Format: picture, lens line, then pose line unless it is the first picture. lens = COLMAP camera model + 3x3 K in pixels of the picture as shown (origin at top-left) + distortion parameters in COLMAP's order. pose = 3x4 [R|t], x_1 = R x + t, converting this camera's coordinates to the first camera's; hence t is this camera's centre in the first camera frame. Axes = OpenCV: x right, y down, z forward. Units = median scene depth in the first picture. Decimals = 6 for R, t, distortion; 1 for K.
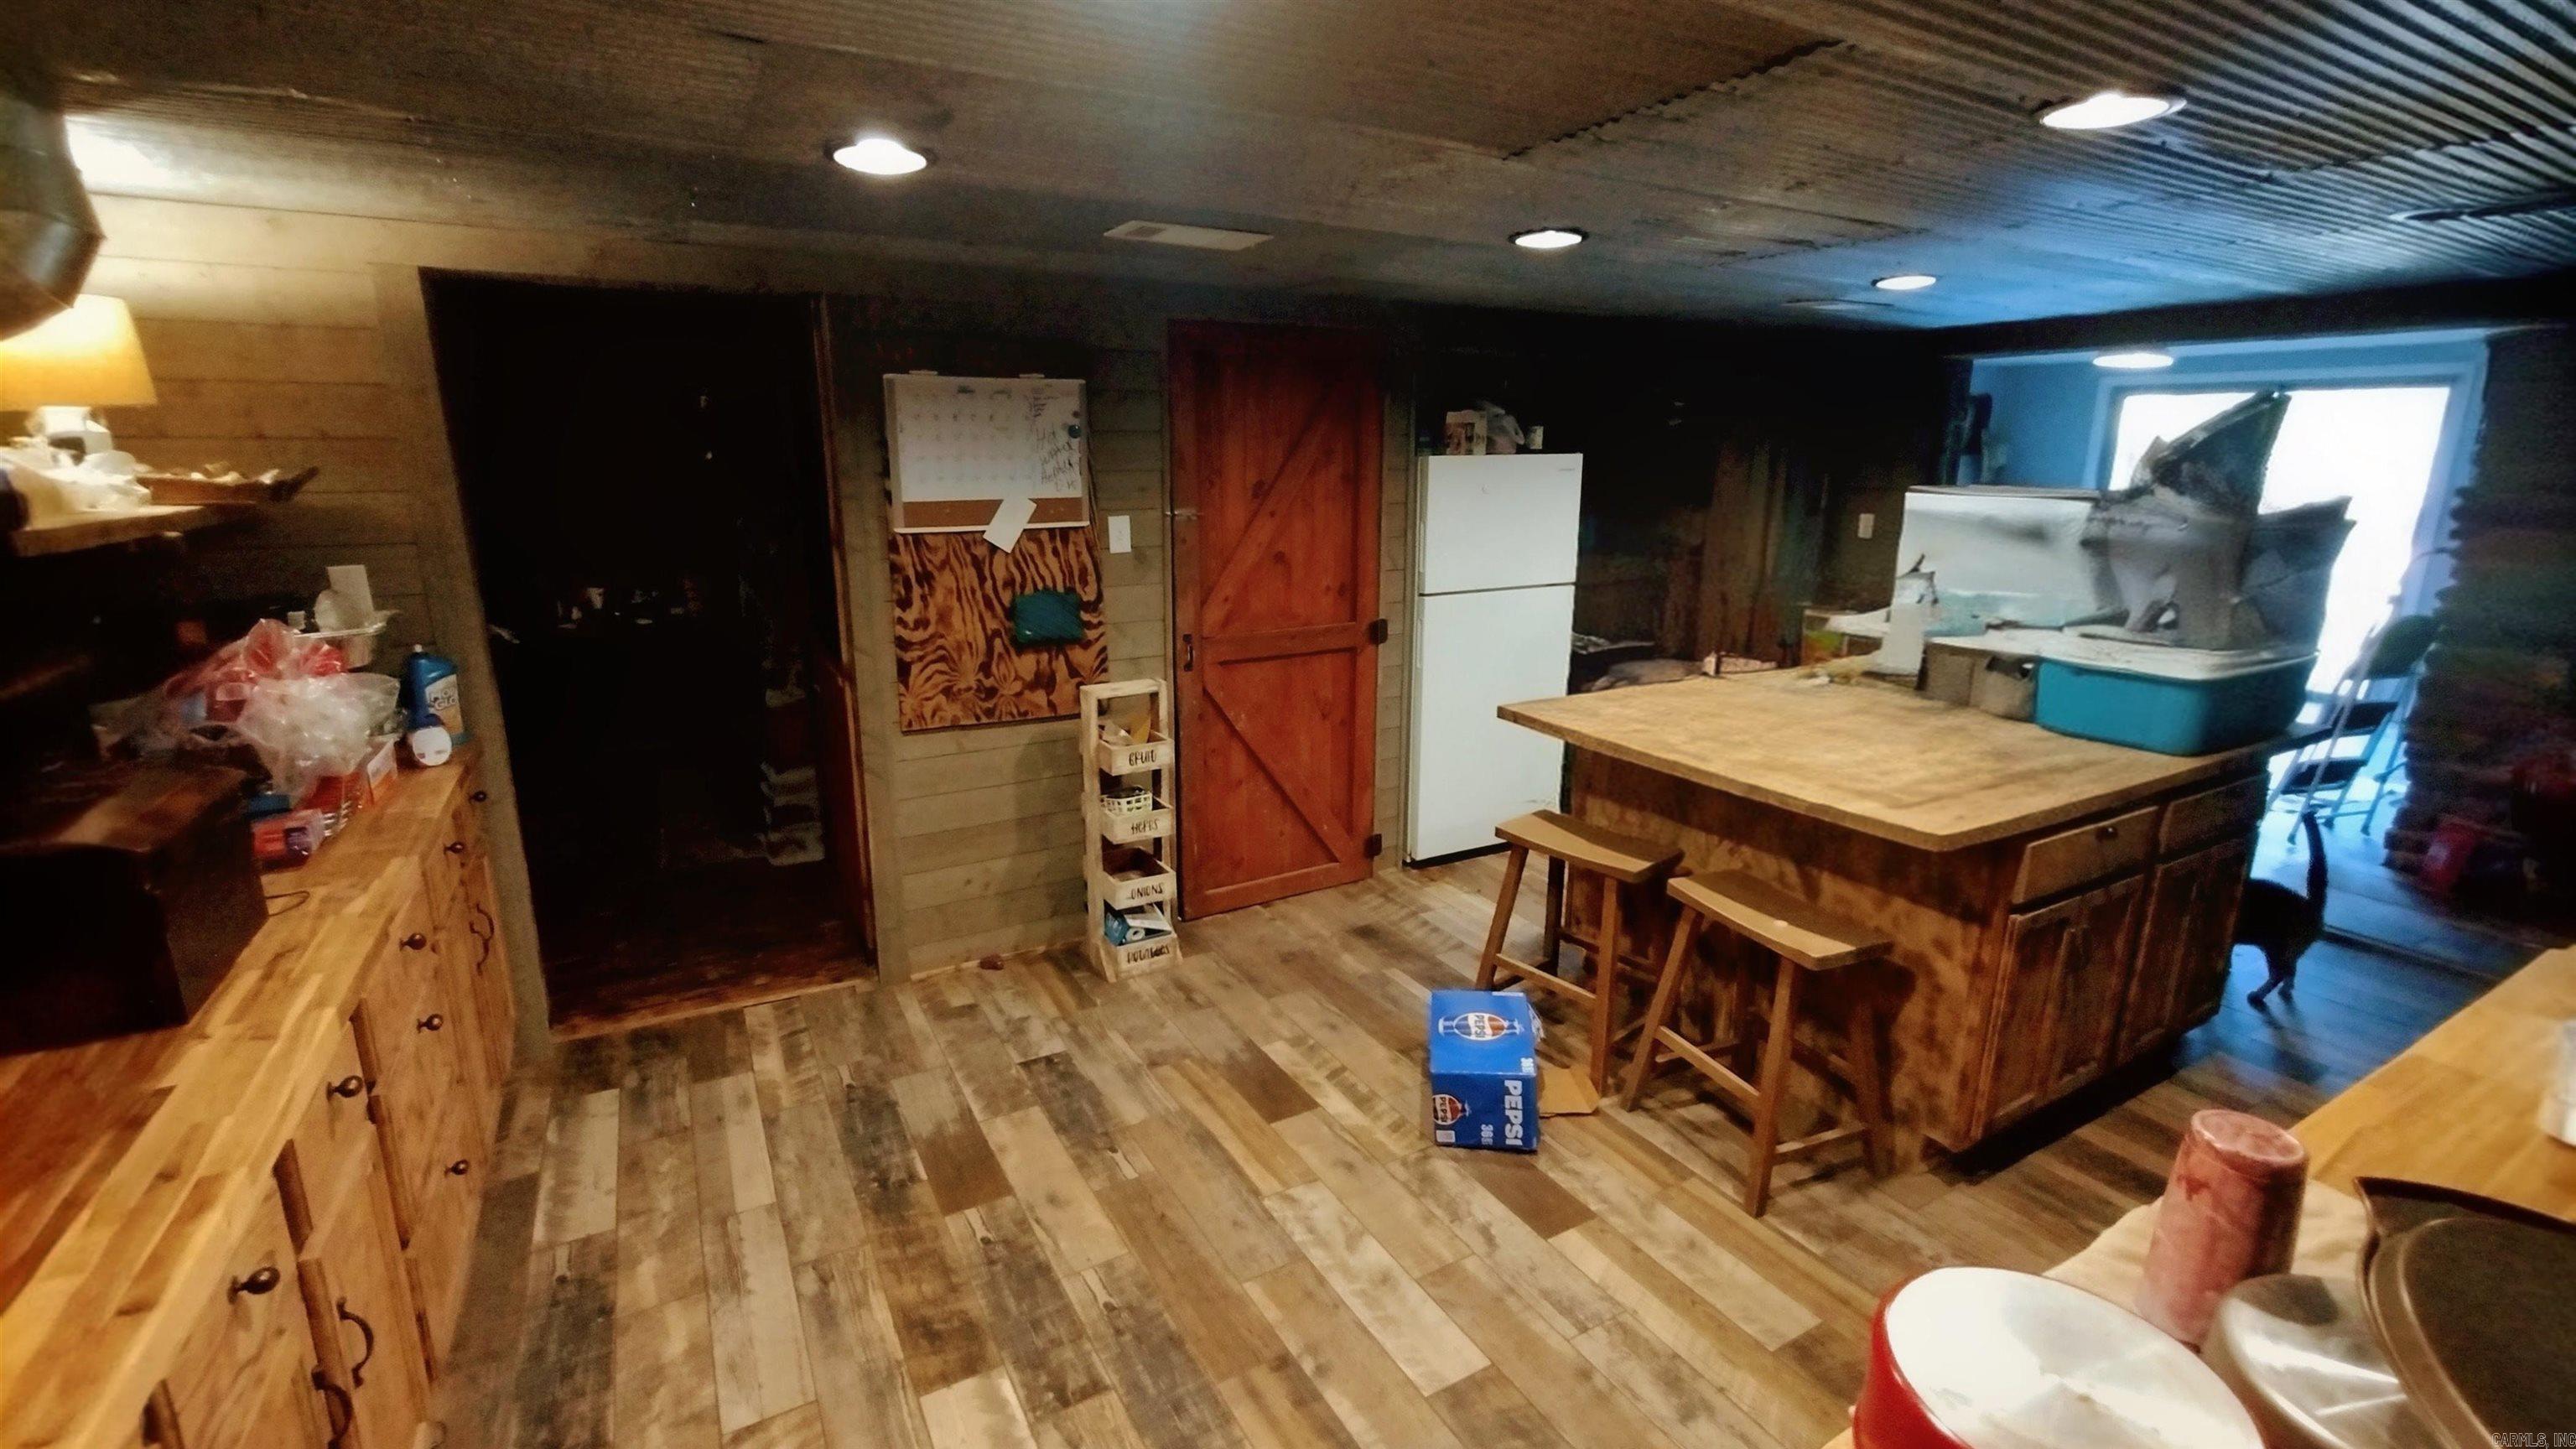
lens RADIAL K [[1113.7, 0, 1288.0], [0, 1113.7, 724.5], [0, 0, 1]] dist [0.000519, 0.000020]
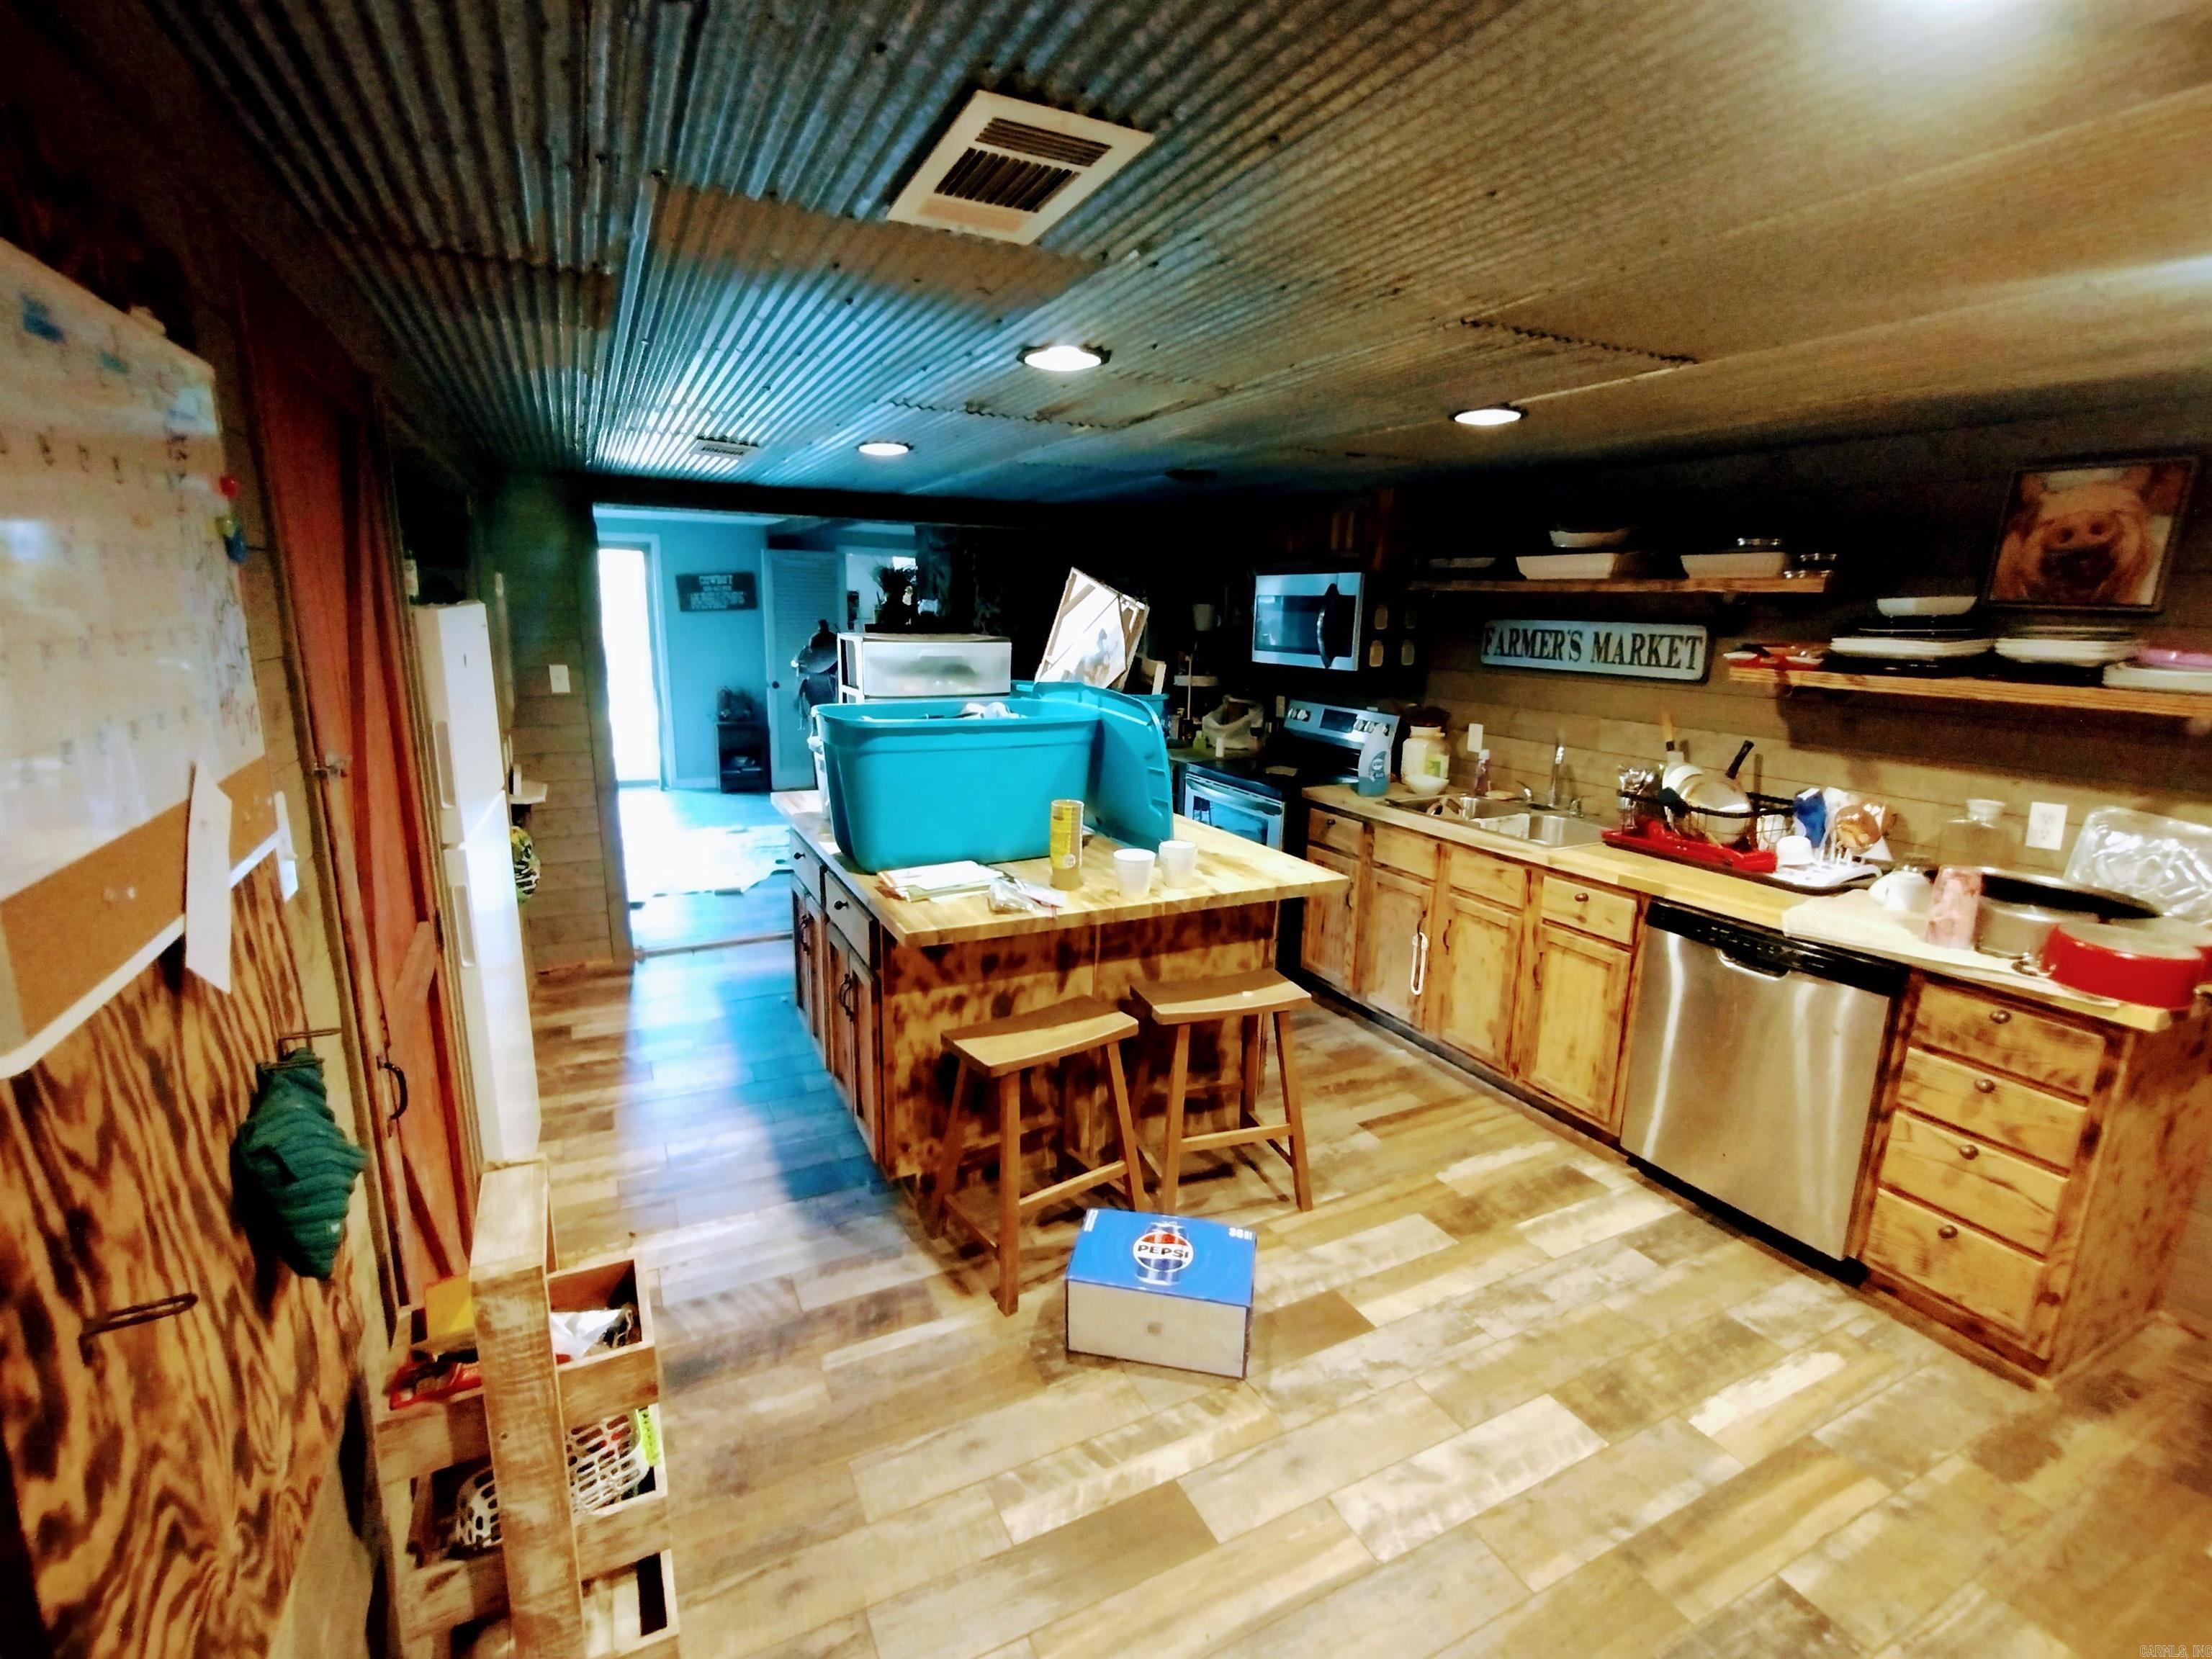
lens RADIAL K [[1011.3, 0, 1096.9], [0, 1011.3, 834.5], [0, 0, 1]] dist [-0.001593, 0.005384]
pose [[0.058304, -0.218422, 0.974111, -0.575121], [0.224835, 0.953575, 0.200360, -0.232632], [-0.972651, 0.207332, 0.104706, 0.941384]]
